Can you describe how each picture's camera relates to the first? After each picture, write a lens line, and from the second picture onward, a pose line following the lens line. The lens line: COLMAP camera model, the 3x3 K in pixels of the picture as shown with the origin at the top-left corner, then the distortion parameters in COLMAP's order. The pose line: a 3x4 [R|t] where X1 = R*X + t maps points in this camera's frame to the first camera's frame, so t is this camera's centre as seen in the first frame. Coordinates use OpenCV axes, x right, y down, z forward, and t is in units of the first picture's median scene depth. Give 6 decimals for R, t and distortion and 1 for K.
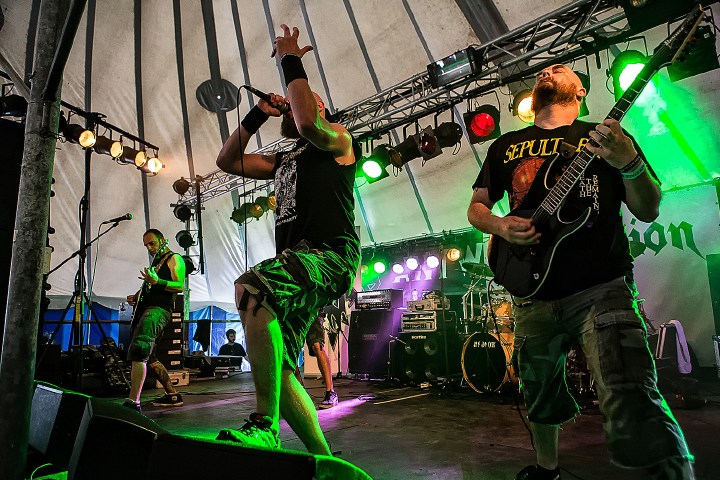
lens RADIAL K [[505.4, 0, 361.0], [0, 505.4, 240.2], [0, 0, 1]] dist [-0.095936, 0.069573]
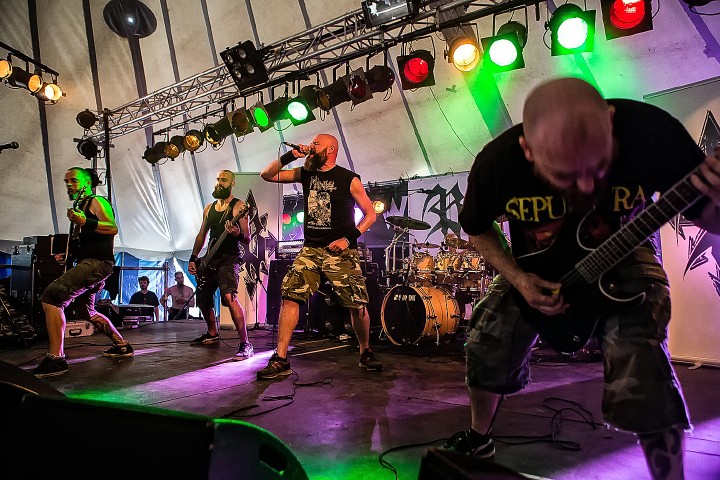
lens RADIAL K [[505.4, 0, 364.3], [0, 505.4, 241.9], [0, 0, 1]] dist [-0.095936, 0.069573]
pose [[0.986824, 0.033338, 0.158327, 0.004233], [-0.048435, 0.994537, 0.092472, 0.009200], [-0.154380, -0.098922, 0.983047, 0.037503]]
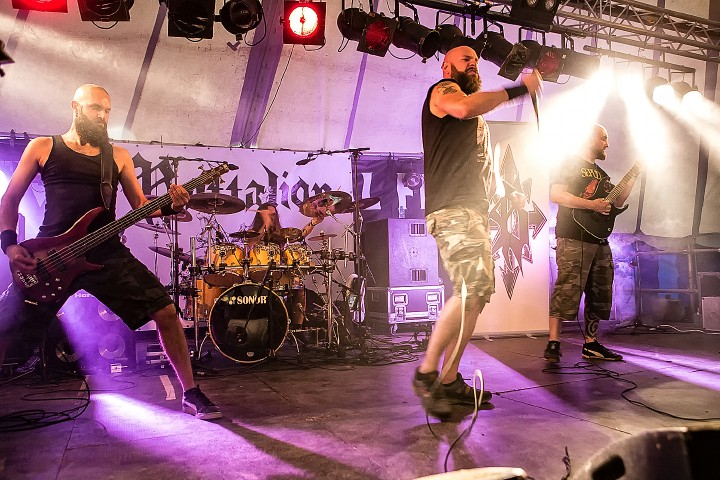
lens RADIAL K [[564.1, 0, 361.5], [0, 564.1, 237.4], [0, 0, 1]] dist [-0.050314, 0.021491]
pose [[0.355776, 0.076858, 0.931405, -0.498931], [-0.143522, 0.989284, -0.026811, 0.109114], [-0.923485, -0.124139, 0.362995, 0.525134]]
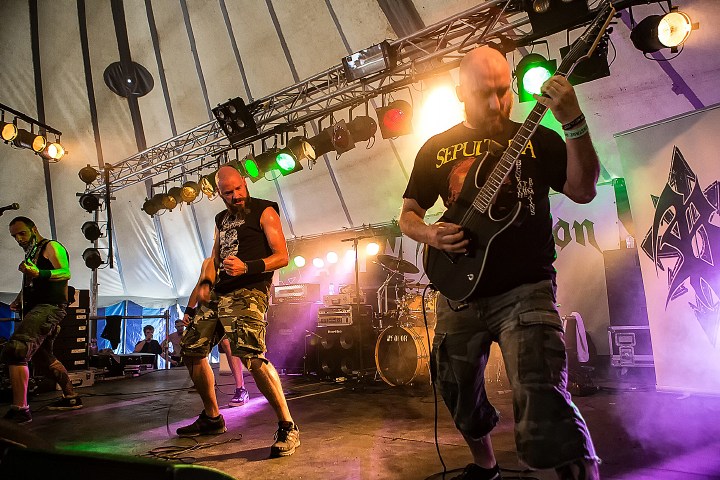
lens RADIAL K [[505.4, 0, 364.3], [0, 505.4, 239.9], [0, 0, 1]] dist [-0.095936, 0.069573]
pose [[0.989452, 0.007705, 0.144659, 0.031405], [-0.009625, 0.999875, 0.012581, -0.002283], [-0.144544, -0.013840, 0.989402, 0.007437]]
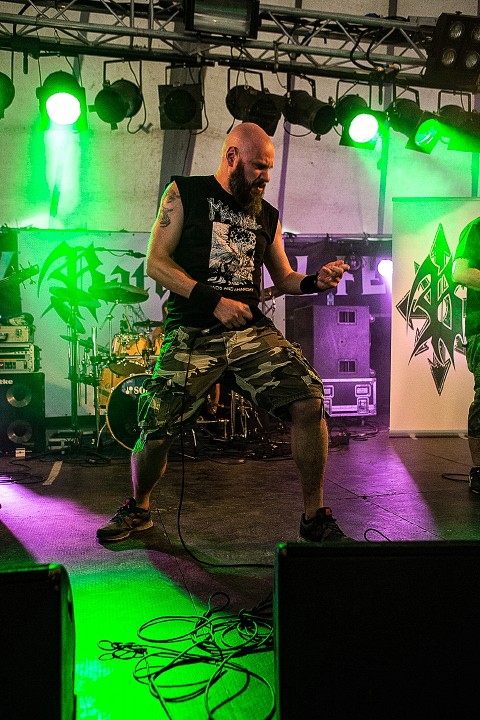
lens RADIAL K [[608.3, 0, 241.6], [0, 608.3, 360.1], [0, 0, 1]] dist [-0.051477, 0.052580]
pose [[0.520098, 0.022916, 0.853799, -0.469944], [-0.146895, 0.987145, 0.062987, 0.080267], [-0.841380, -0.158178, 0.516778, 0.388758]]
